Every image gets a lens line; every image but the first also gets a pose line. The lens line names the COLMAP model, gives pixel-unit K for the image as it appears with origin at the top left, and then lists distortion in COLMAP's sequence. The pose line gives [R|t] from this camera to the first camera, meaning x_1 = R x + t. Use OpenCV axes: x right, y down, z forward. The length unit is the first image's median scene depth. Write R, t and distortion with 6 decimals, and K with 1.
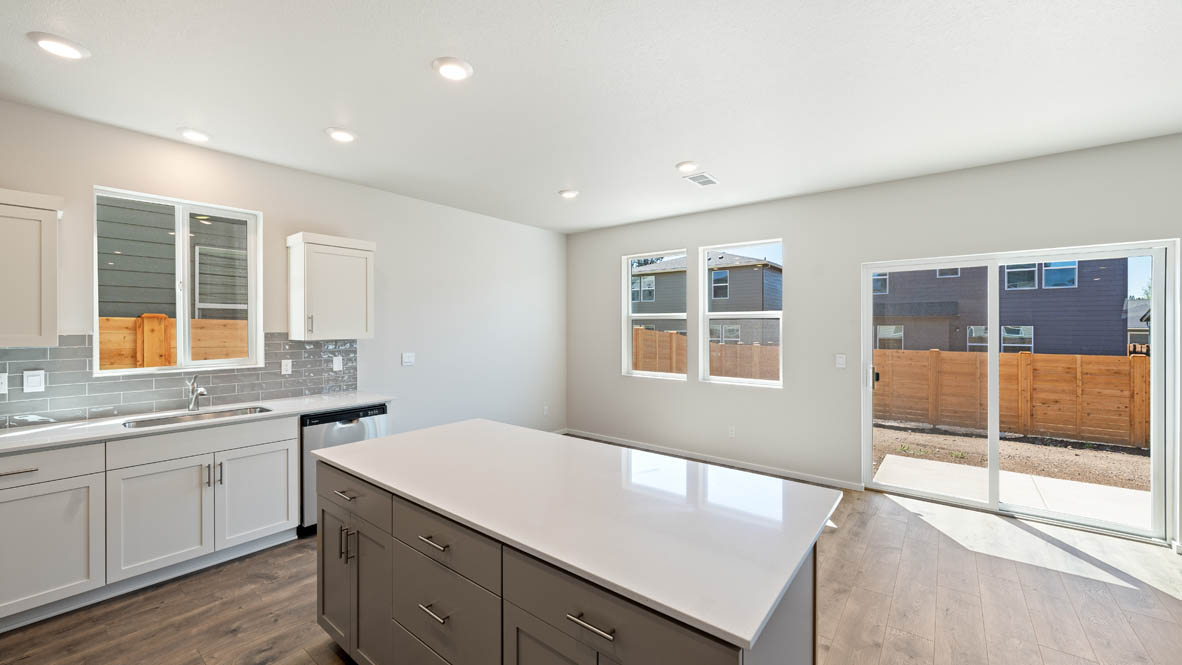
lens RADIAL K [[453.4, 0, 581.3], [0, 453.4, 330.9], [0, 0, 1]] dist [0.000606, 0.000049]
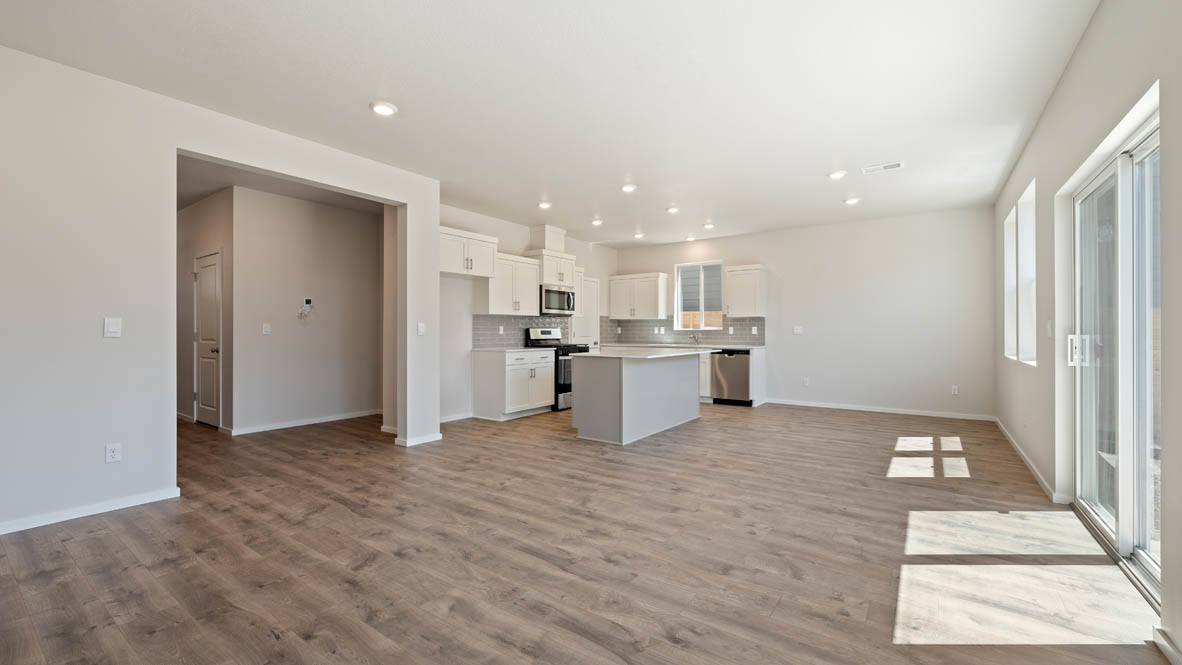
lens RADIAL K [[483.6, 0, 593.4], [0, 483.6, 332.7], [0, 0, 1]] dist [0.002291, 0.000018]
pose [[0.065369, 0.001526, -0.997860, 1.626383], [-0.010953, 0.999940, 0.000811, 0.099097], [0.997801, 0.010877, 0.065382, 0.223247]]
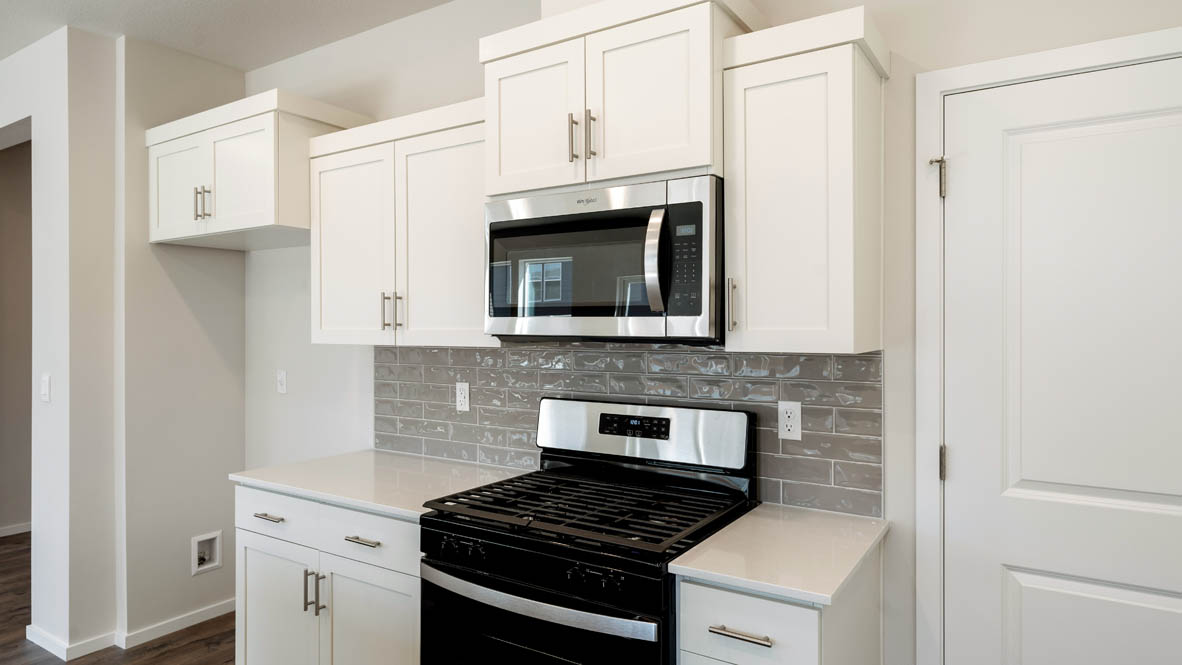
lens RADIAL K [[712.9, 0, 586.3], [0, 712.9, 330.7], [0, 0, 1]] dist [0.006206, -0.005837]
pose [[-0.996017, -0.000312, -0.089163, -0.457369], [-0.001857, 0.999850, 0.017241, 0.004348], [0.089144, 0.017338, -0.995868, 0.796950]]
